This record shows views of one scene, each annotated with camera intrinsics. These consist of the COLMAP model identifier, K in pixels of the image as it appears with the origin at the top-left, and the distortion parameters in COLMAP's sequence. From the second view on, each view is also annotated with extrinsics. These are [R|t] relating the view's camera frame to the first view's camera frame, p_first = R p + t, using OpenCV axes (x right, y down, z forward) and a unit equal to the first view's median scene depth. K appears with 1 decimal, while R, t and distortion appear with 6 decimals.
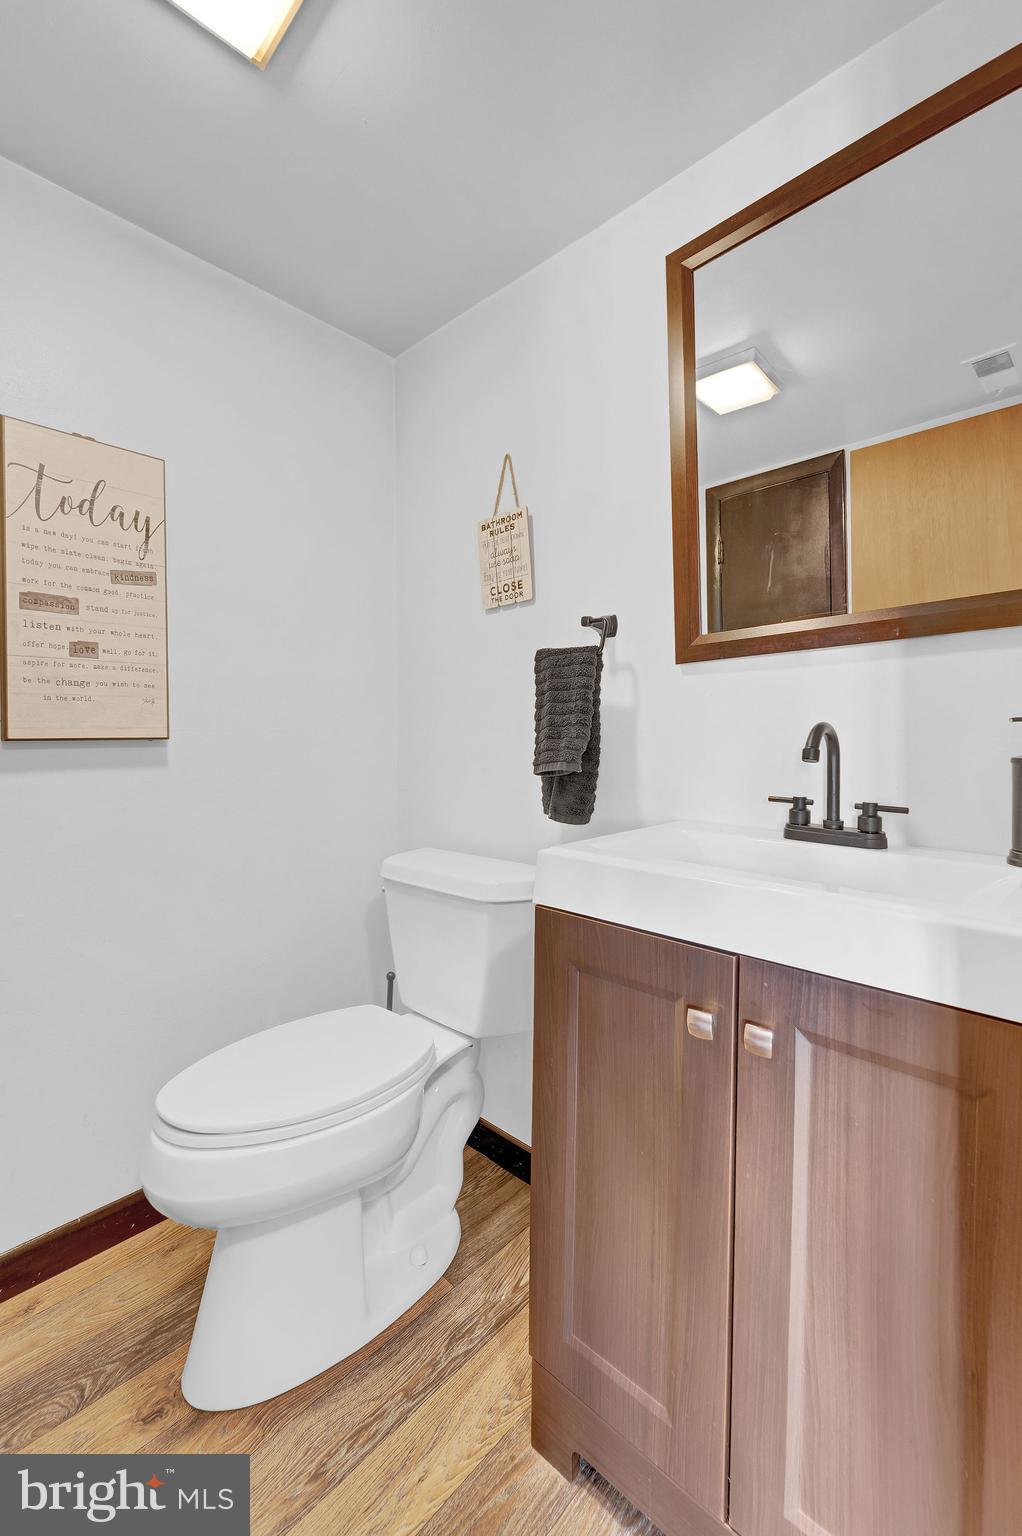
lens RADIAL K [[625.0, 0, 513.8], [0, 625.0, 741.7], [0, 0, 1]] dist [0.001094, 0.000460]
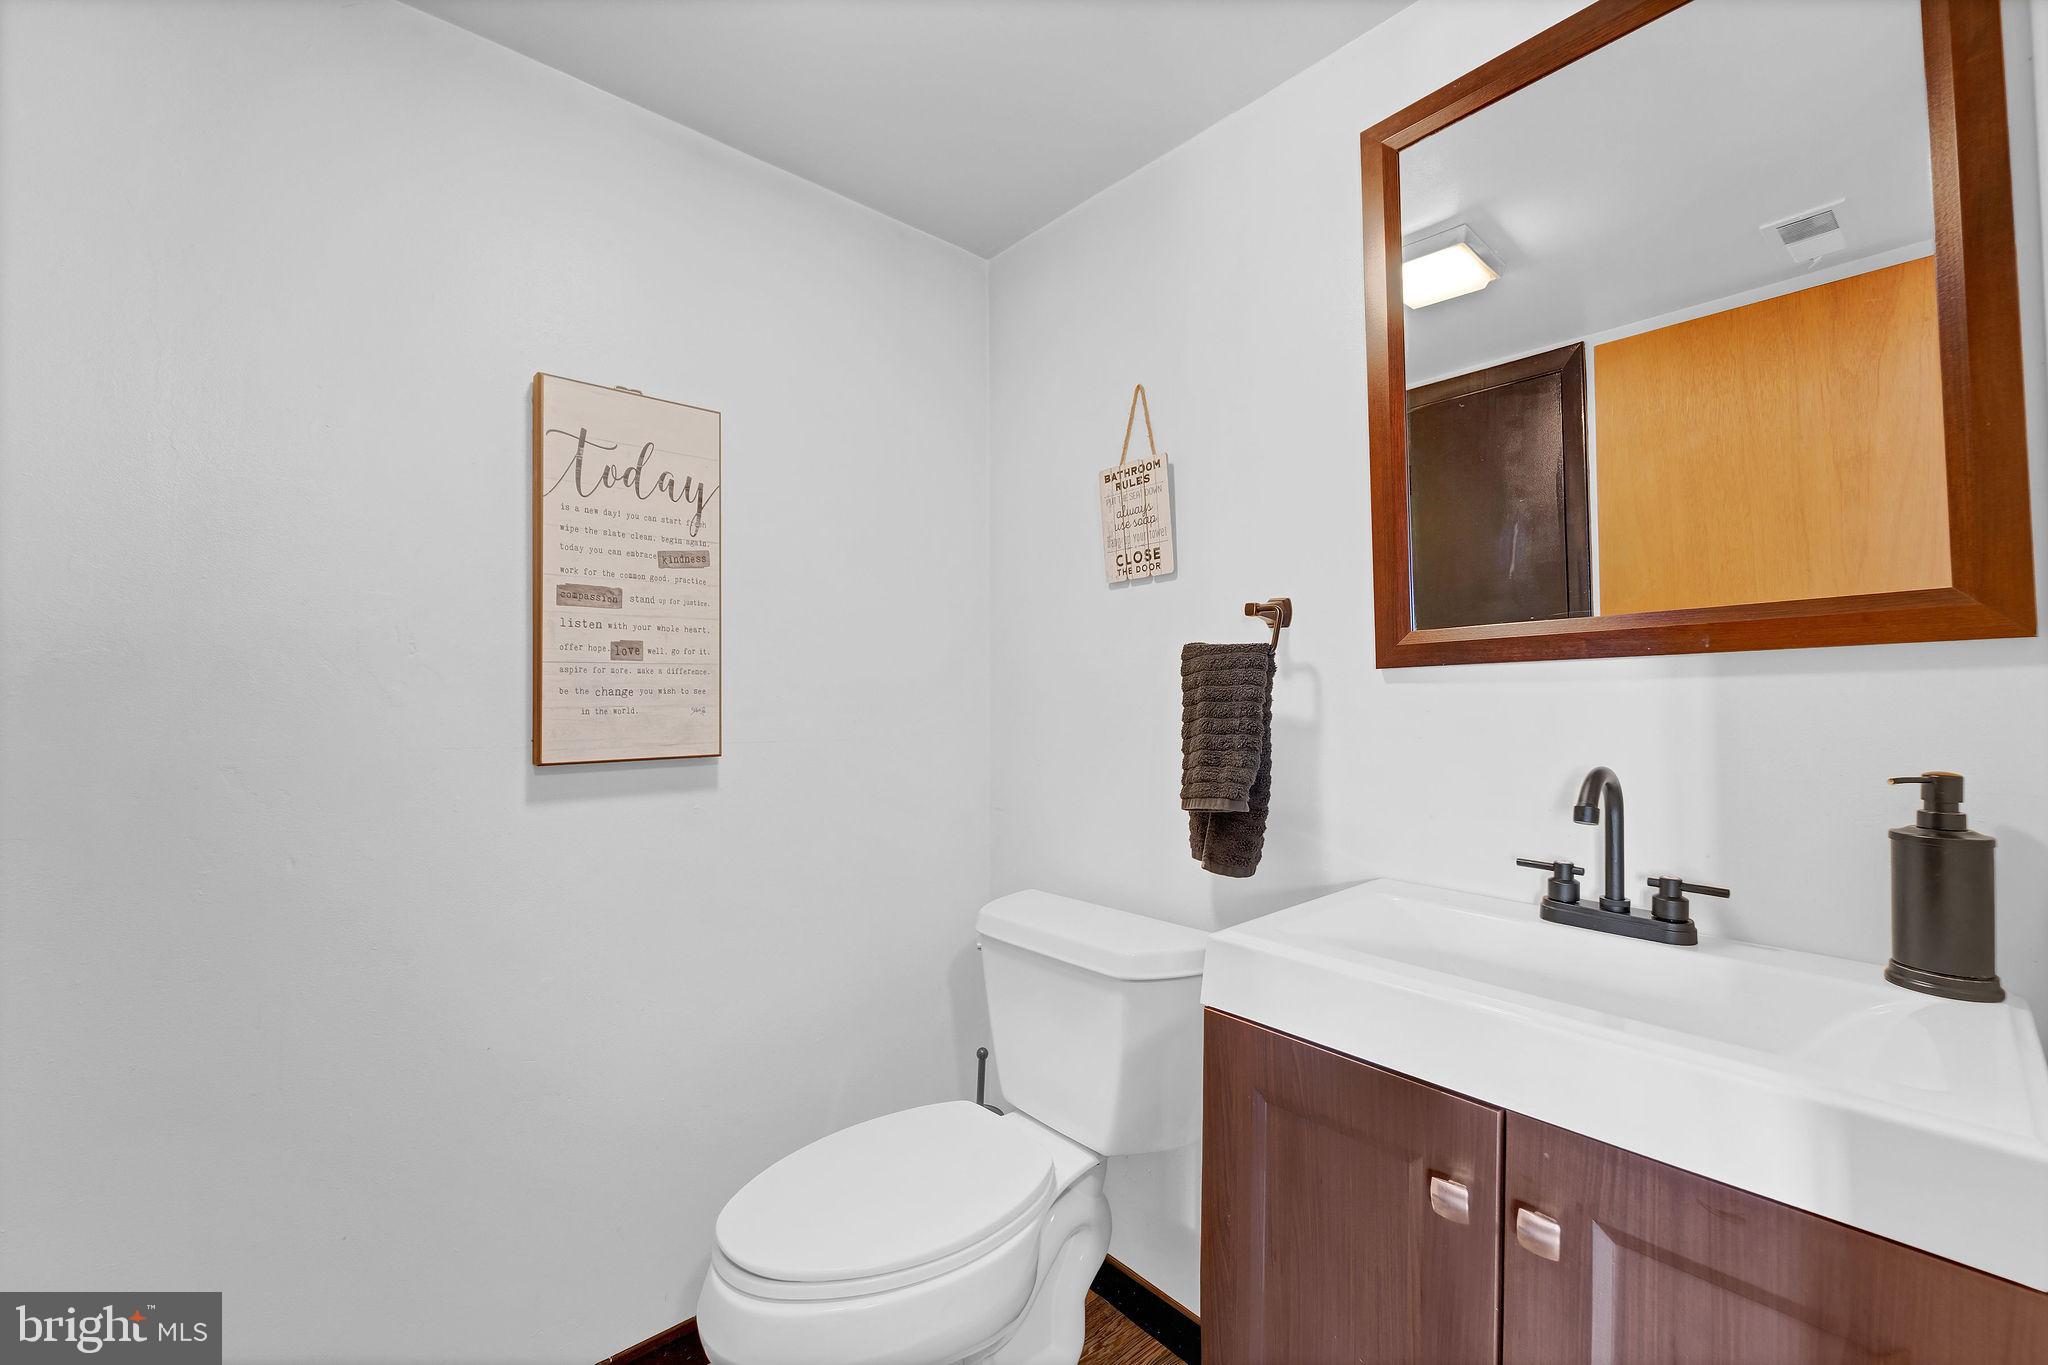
lens RADIAL K [[813.6, 0, 1024.0], [0, 813.6, 682.5], [0, 0, 1]] dist [0.001325, -0.000477]
pose [[0.995713, 0.002492, -0.092465, -0.070650], [-0.004385, 0.999785, -0.020272, -0.084601], [0.092395, 0.020591, 0.995510, -0.010370]]
